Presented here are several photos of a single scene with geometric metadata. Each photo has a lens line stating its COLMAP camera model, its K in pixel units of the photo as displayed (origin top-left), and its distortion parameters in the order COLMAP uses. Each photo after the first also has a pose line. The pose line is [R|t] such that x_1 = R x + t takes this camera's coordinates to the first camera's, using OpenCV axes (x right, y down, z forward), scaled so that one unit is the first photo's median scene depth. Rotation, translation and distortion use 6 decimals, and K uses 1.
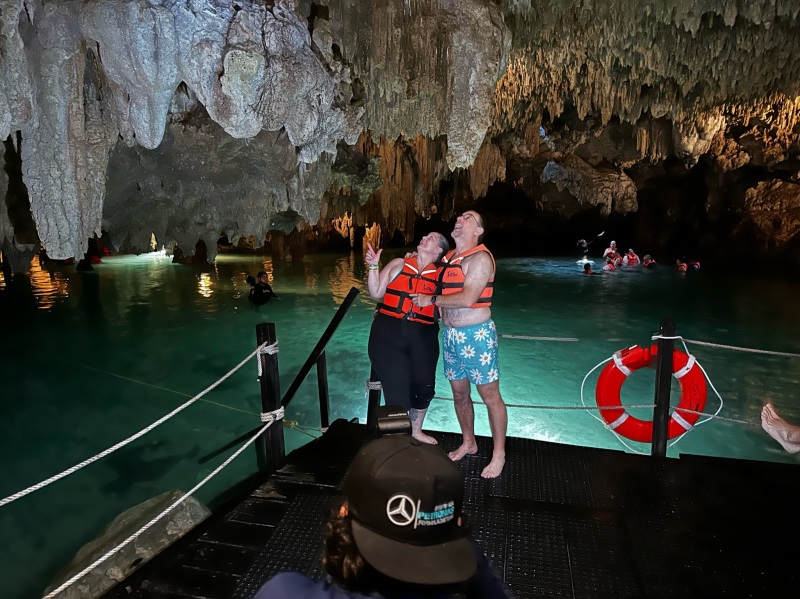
lens RADIAL K [[568.6, 0, 400.0], [0, 568.6, 299.5], [0, 0, 1]] dist [0.045967, -0.077084]
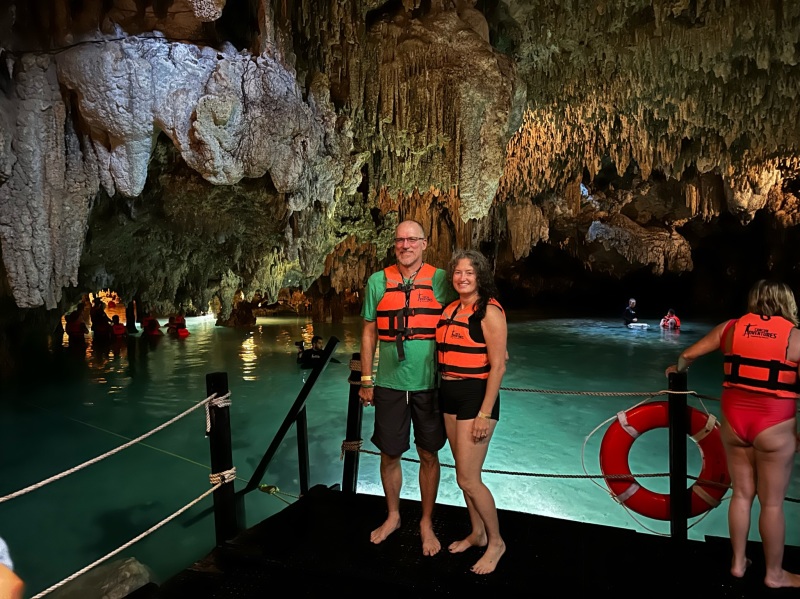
lens RADIAL K [[565.7, 0, 400.7], [0, 565.7, 295.2], [0, 0, 1]] dist [0.066591, -0.100971]
pose [[0.995066, -0.008985, -0.098810, 0.053596], [-0.003243, 0.992414, -0.122895, 0.010760], [0.099164, 0.122609, 0.987488, 0.038690]]
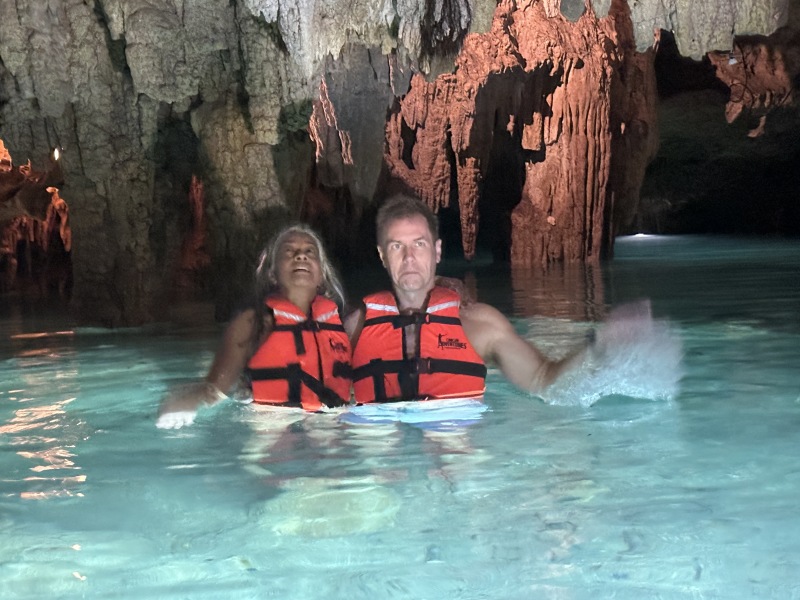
lens RADIAL K [[1394.8, 0, 400.0], [0, 1394.8, 300.0], [0, 0, 1]] dist [0.176016, -0.019156]
pose [[0.997582, -0.048083, 0.050175, -0.301874], [0.053369, 0.992503, -0.109951, -0.065601], [-0.044512, 0.112363, 0.992670, 1.222902]]
